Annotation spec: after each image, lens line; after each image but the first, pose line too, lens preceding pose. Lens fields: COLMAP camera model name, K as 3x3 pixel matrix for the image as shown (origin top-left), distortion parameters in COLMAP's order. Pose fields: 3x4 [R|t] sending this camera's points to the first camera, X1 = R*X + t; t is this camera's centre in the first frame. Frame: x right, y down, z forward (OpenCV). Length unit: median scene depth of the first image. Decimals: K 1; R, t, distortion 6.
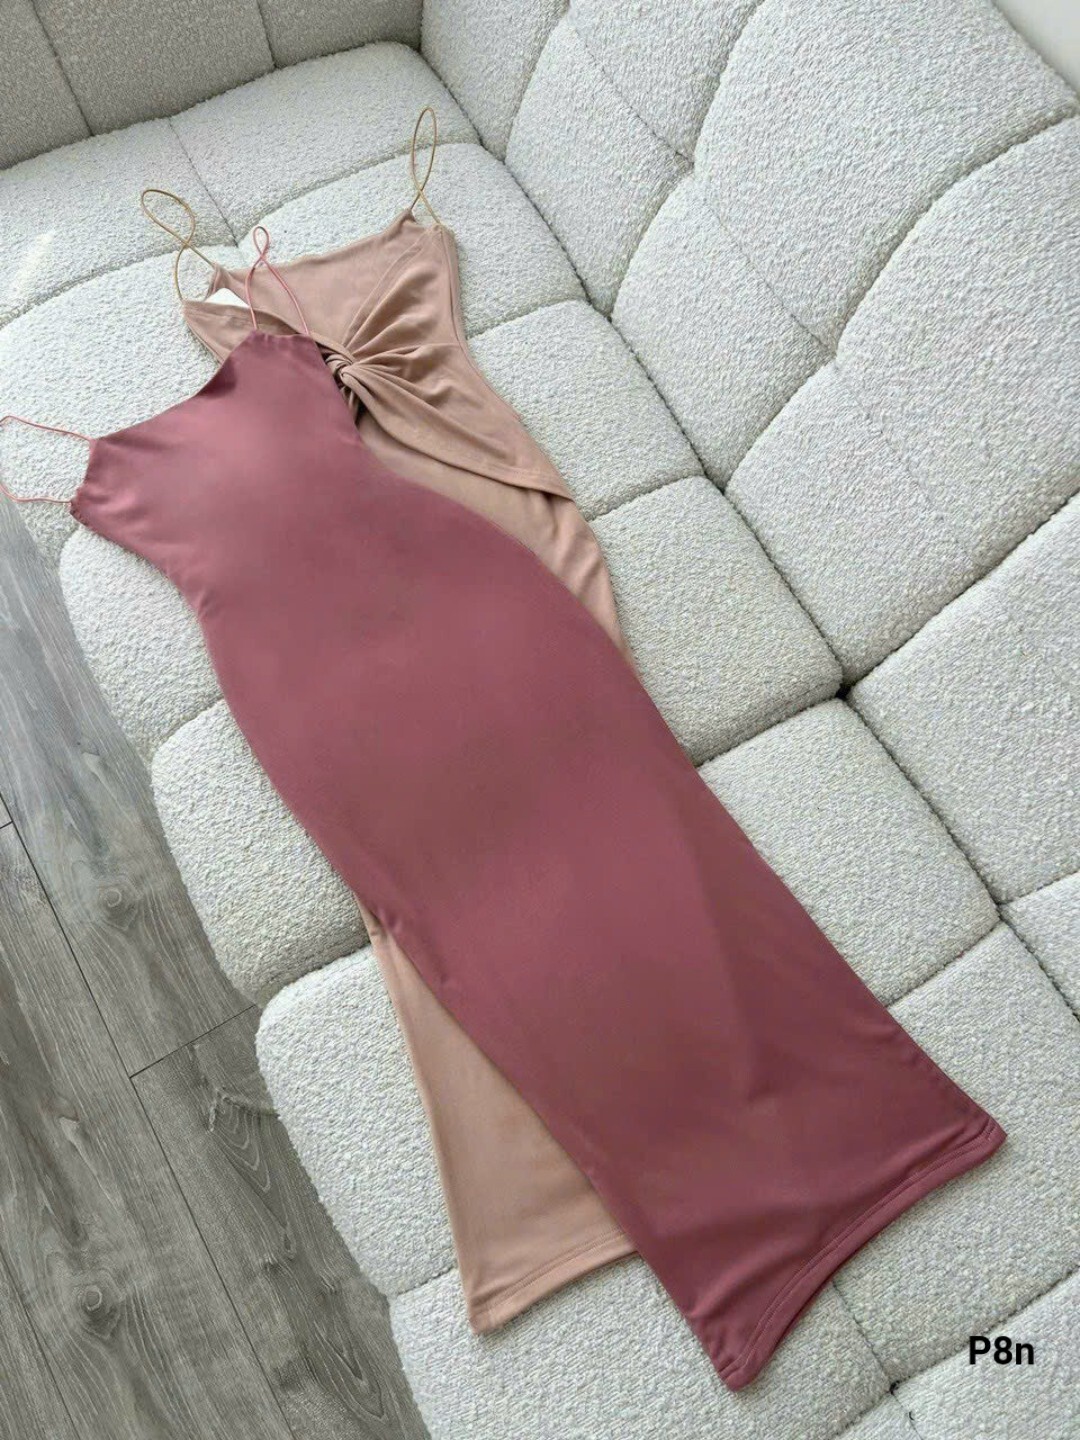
lens RADIAL K [[1151.4, 0, 544.4], [0, 1151.4, 633.4], [0, 0, 1]] dist [-0.000230, -0.020061]
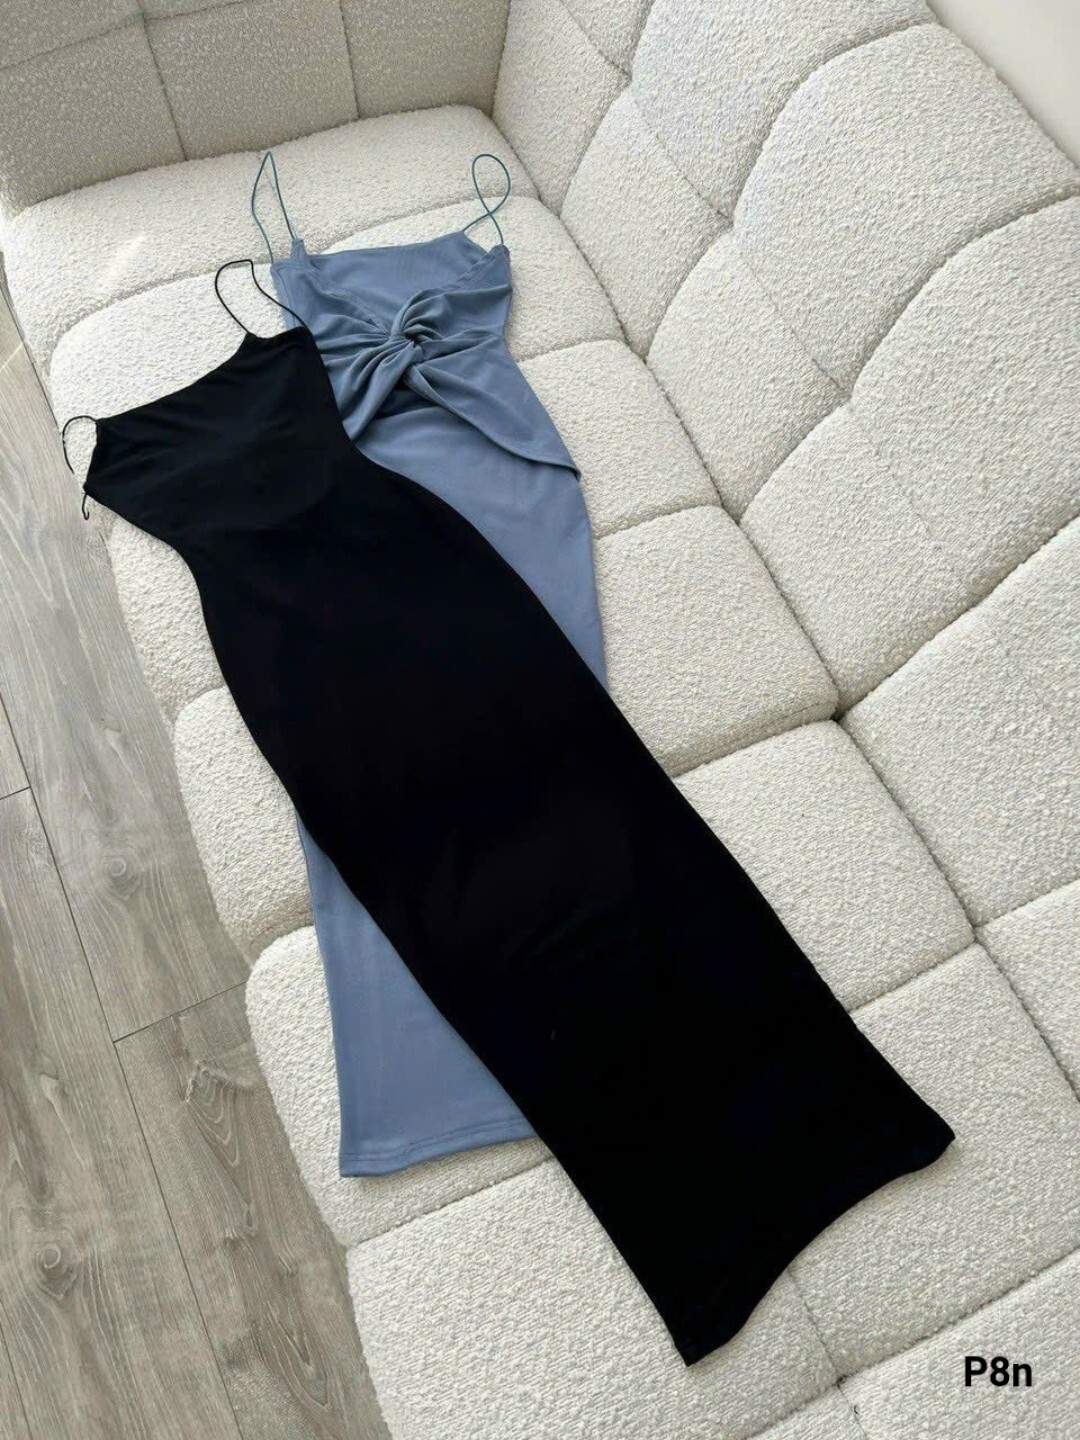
lens RADIAL K [[1151.4, 0, 544.4], [0, 1151.4, 633.4], [0, 0, 1]] dist [-0.000230, -0.020061]
pose [[0.995911, 0.089137, -0.014670, 0.002450], [-0.090133, 0.991371, -0.095179, 0.110928], [0.006059, 0.096112, 0.995352, -0.056631]]
